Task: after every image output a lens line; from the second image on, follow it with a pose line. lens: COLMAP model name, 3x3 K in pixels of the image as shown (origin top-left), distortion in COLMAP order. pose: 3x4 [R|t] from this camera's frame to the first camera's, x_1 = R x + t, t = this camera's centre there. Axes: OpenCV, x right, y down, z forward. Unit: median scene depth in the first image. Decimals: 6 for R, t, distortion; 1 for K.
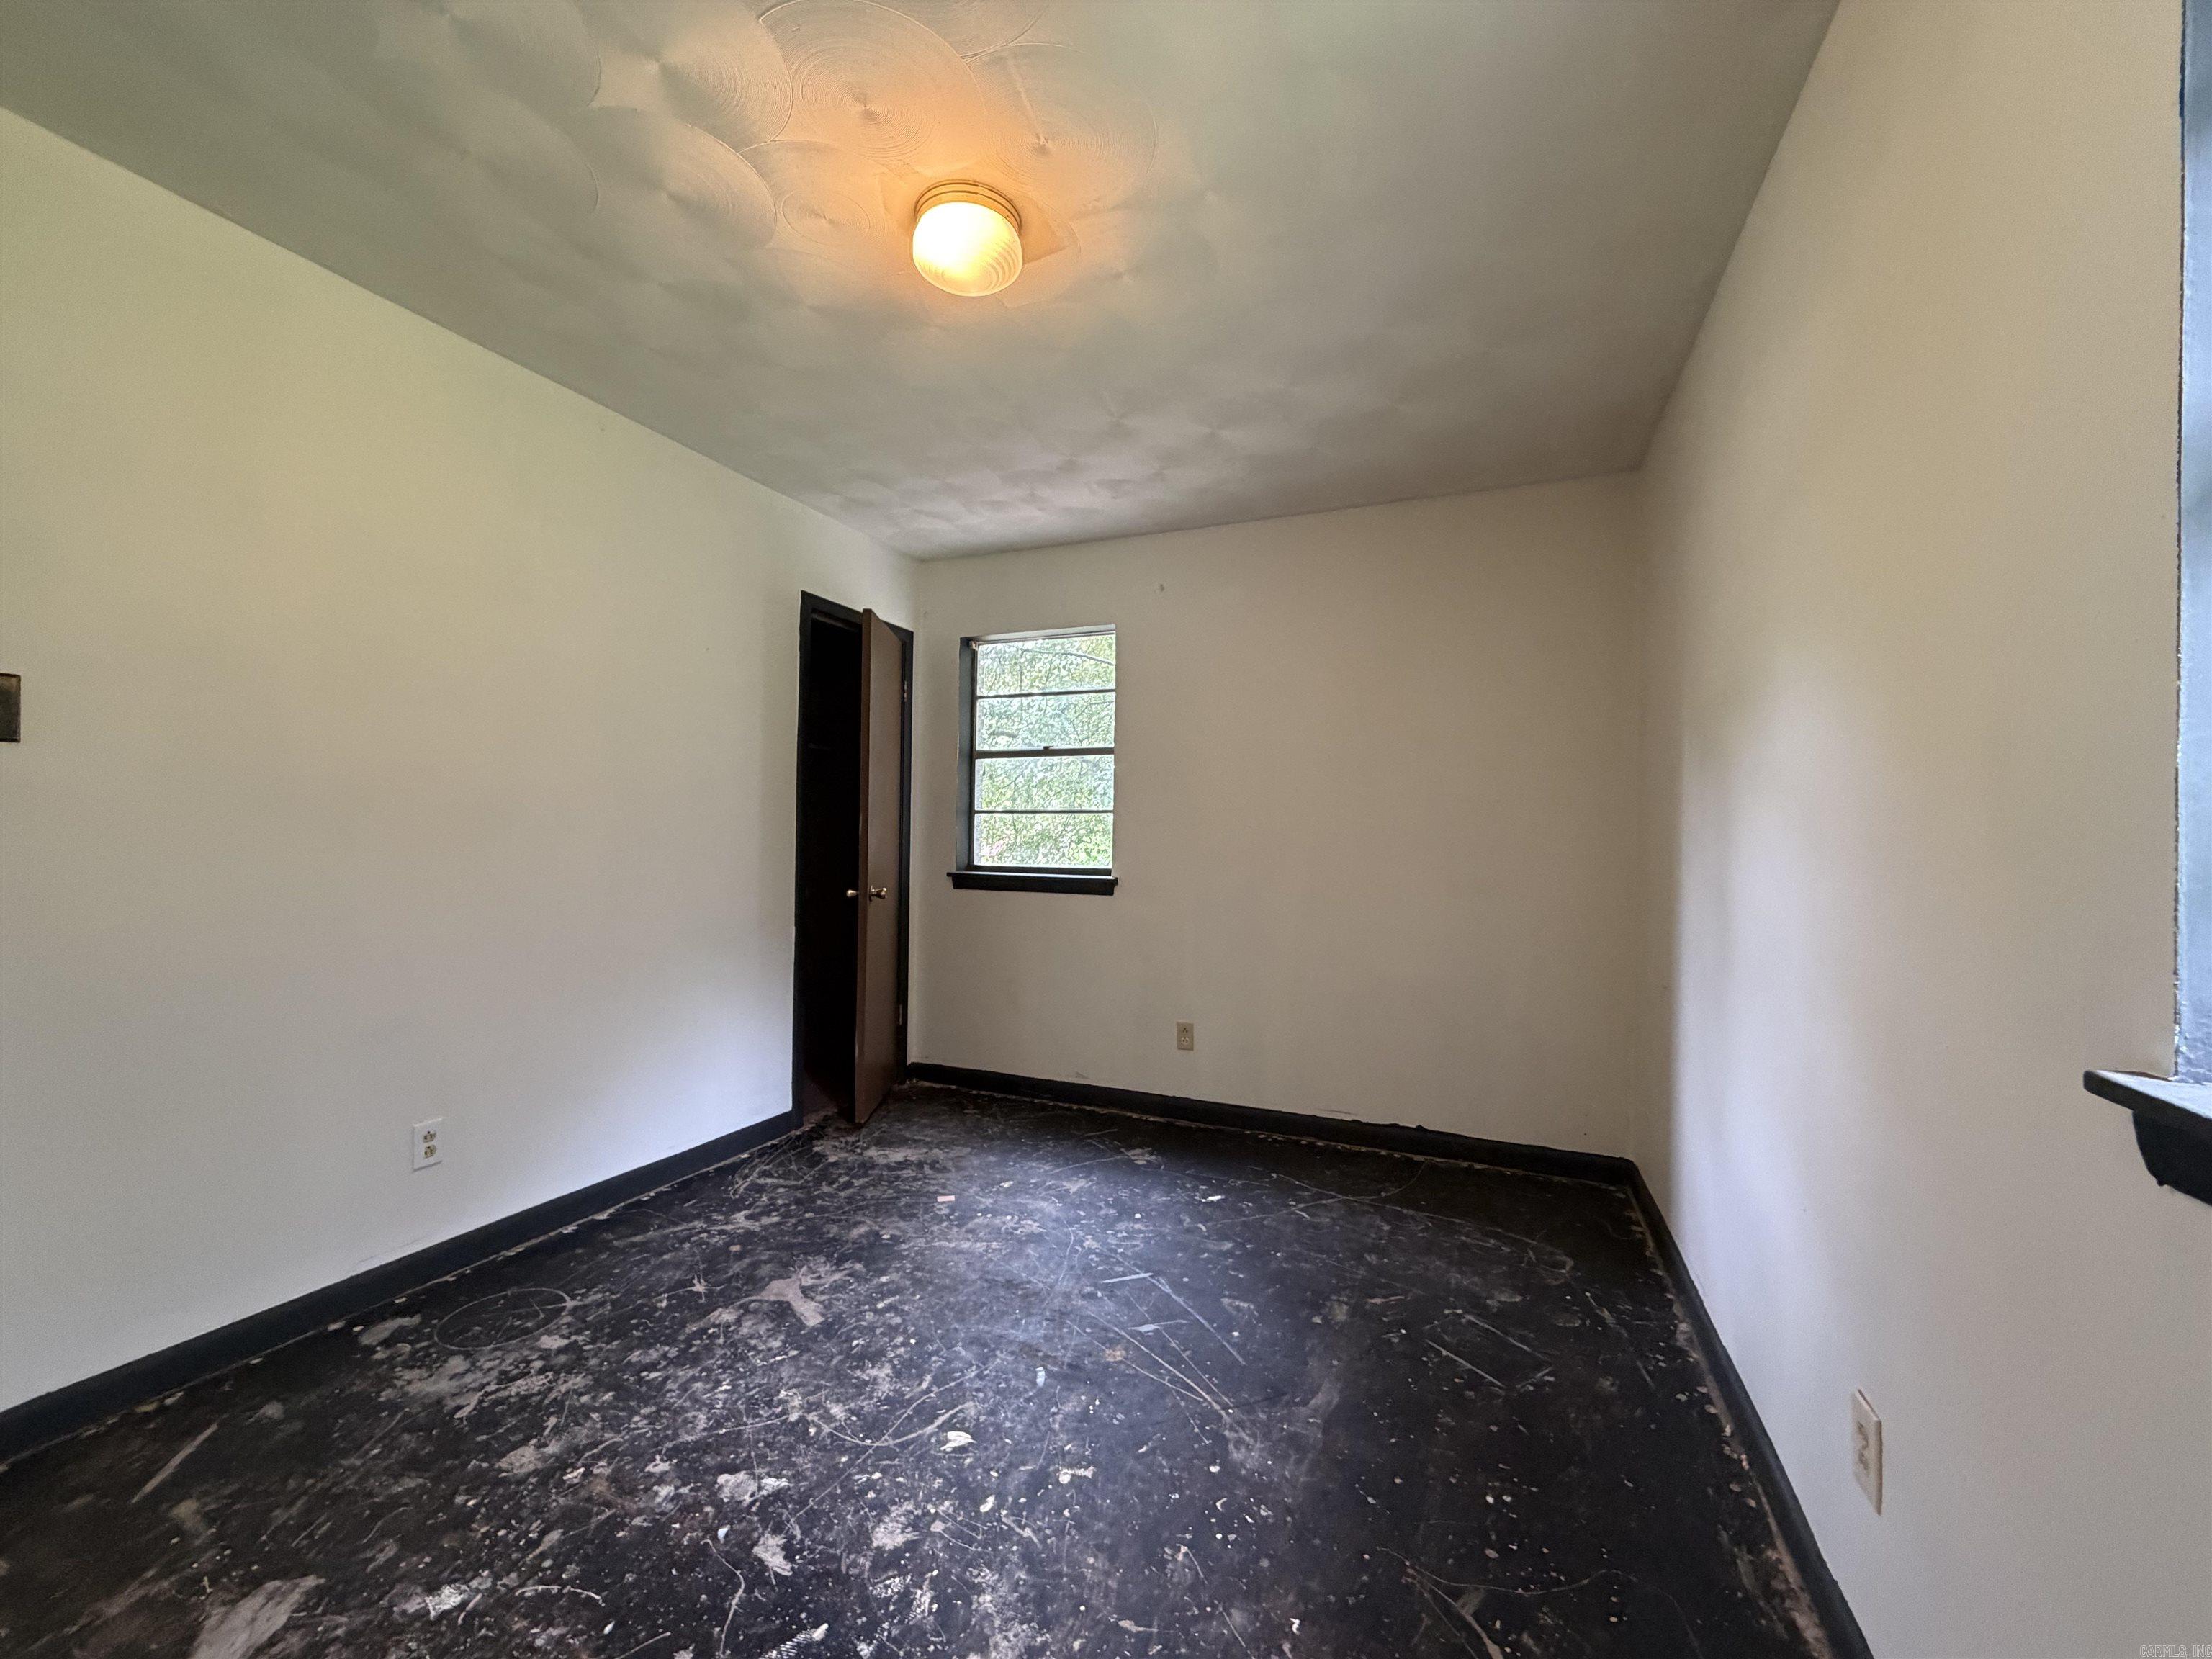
lens RADIAL K [[877.8, 0, 1096.6], [0, 877.8, 831.5], [0, 0, 1]] dist [-0.004065, 0.000825]
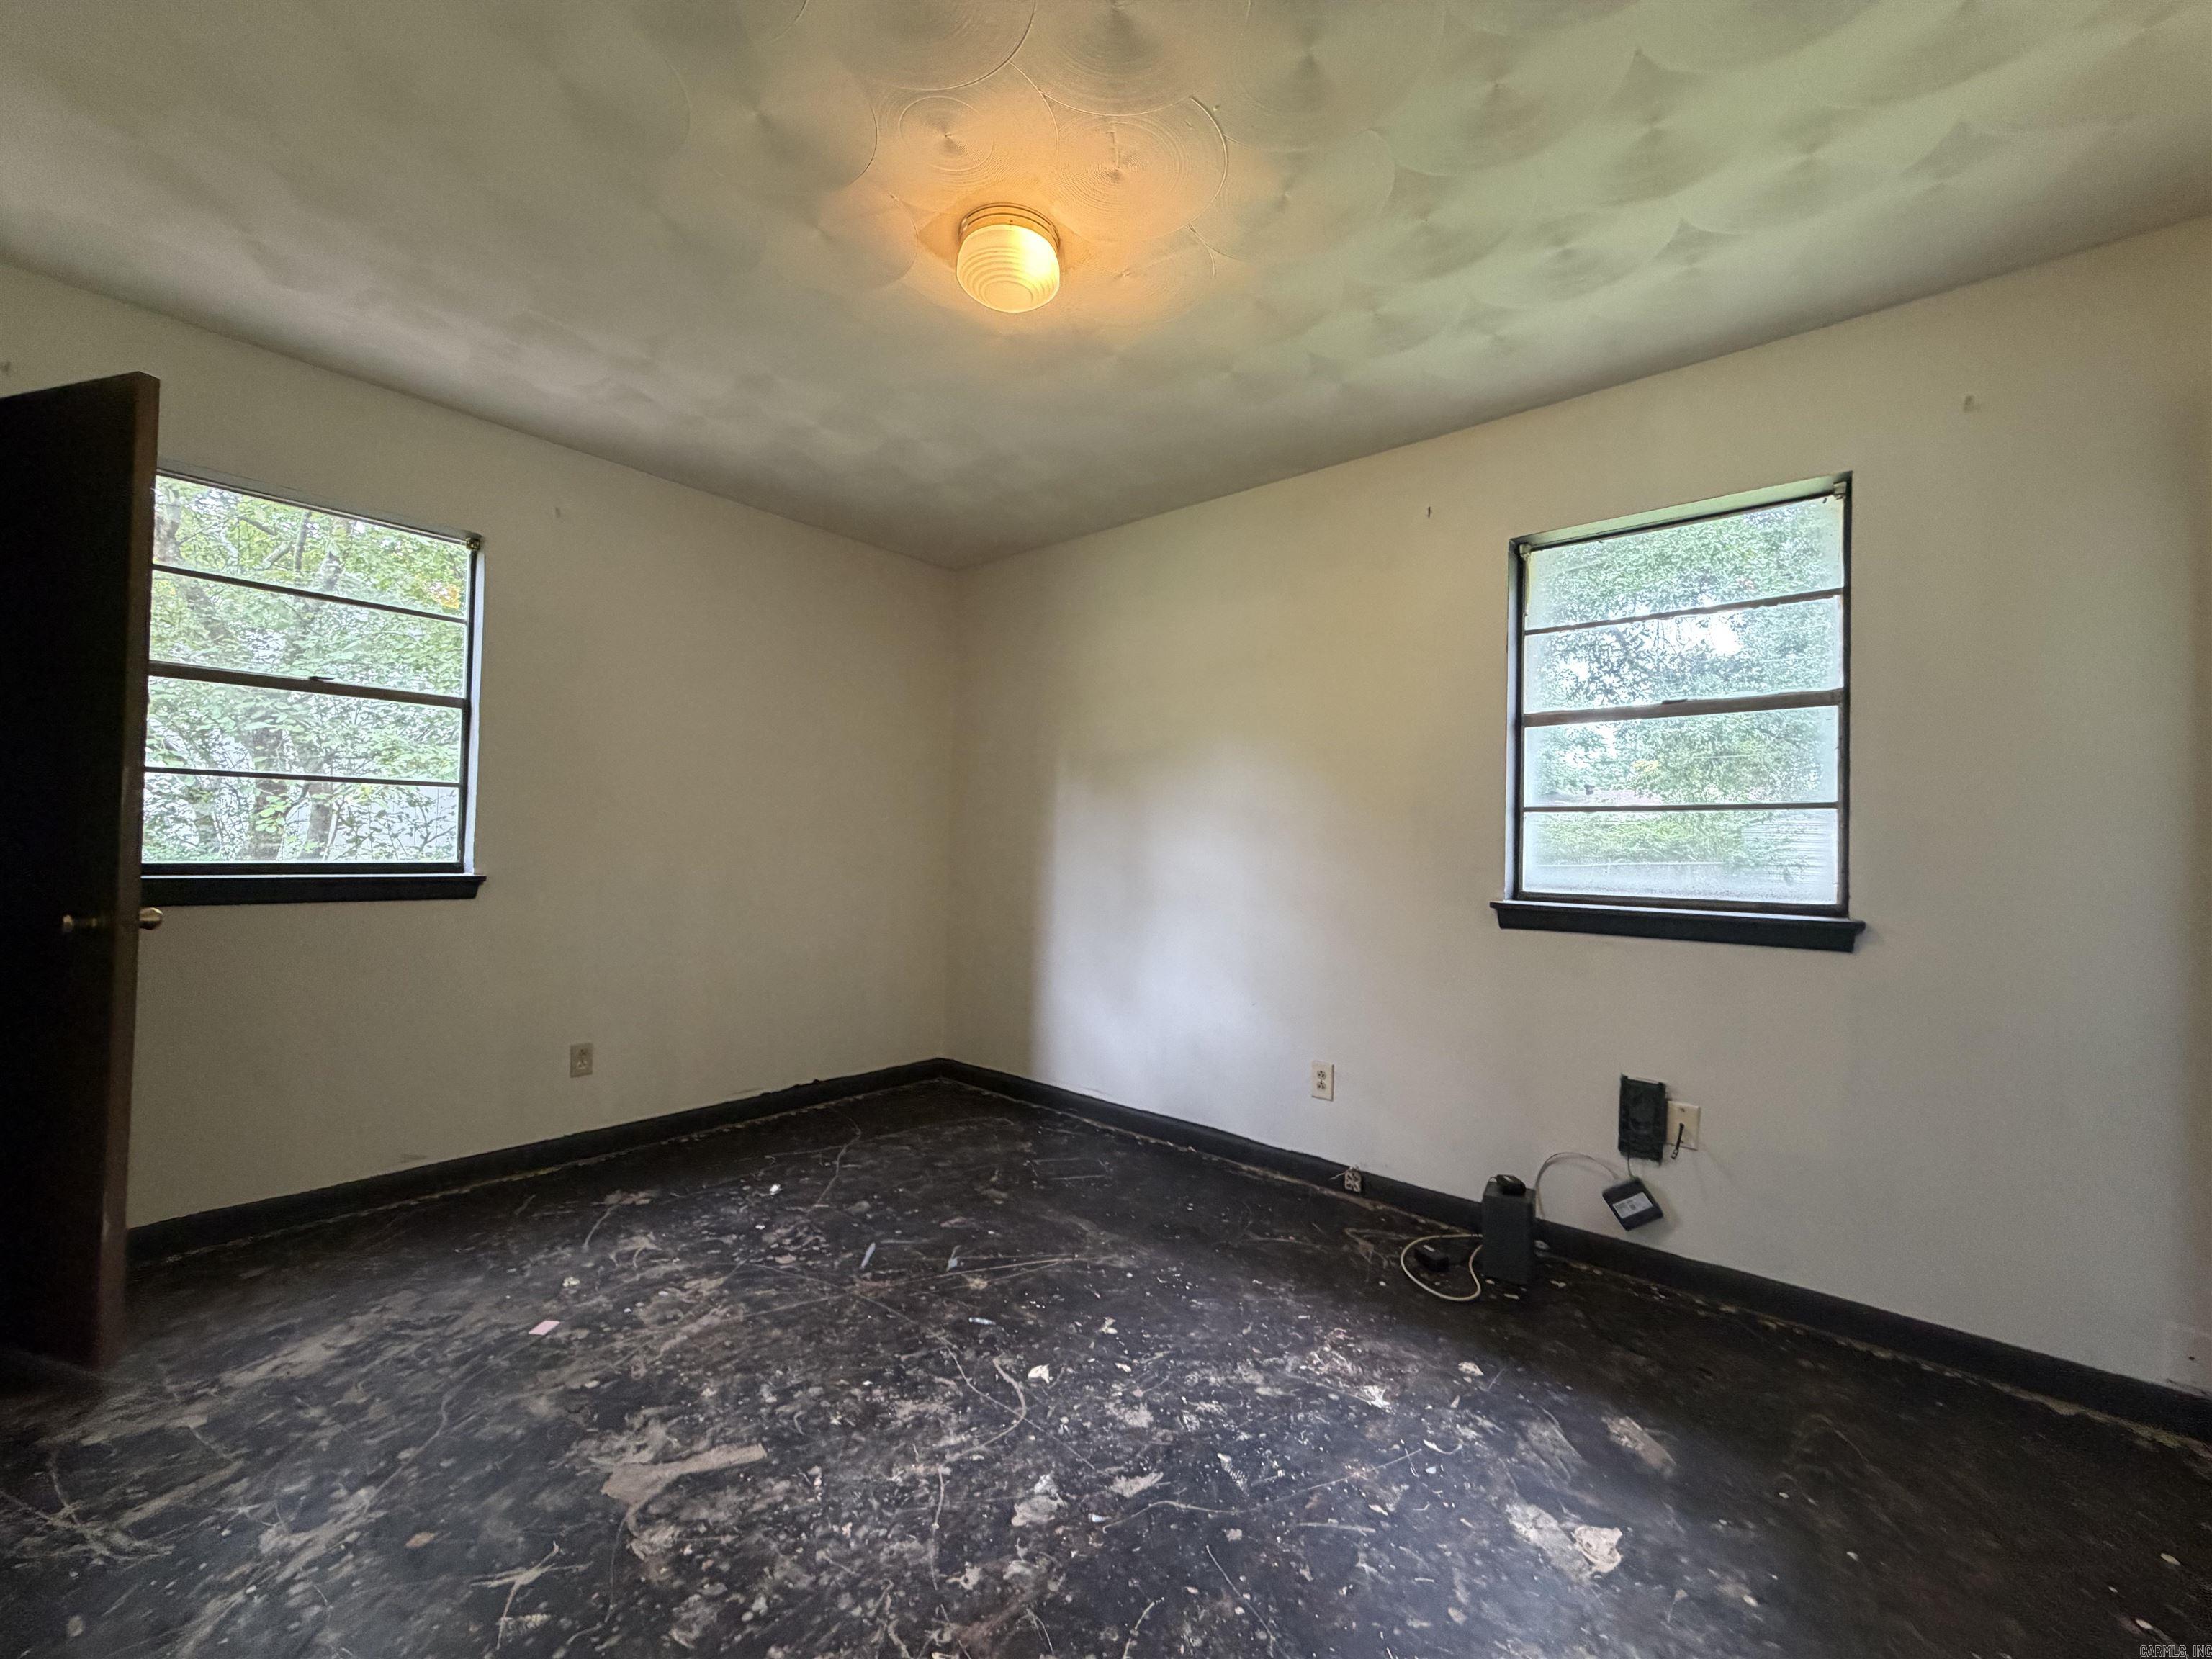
lens RADIAL K [[877.8, 0, 1101.1], [0, 877.8, 832.5], [0, 0, 1]] dist [-0.004065, 0.000825]
pose [[0.300416, 0.006359, 0.953787, -0.759844], [-0.023499, 0.999724, 0.000737, 0.005817], [-0.953519, -0.022635, 0.300483, 0.387476]]
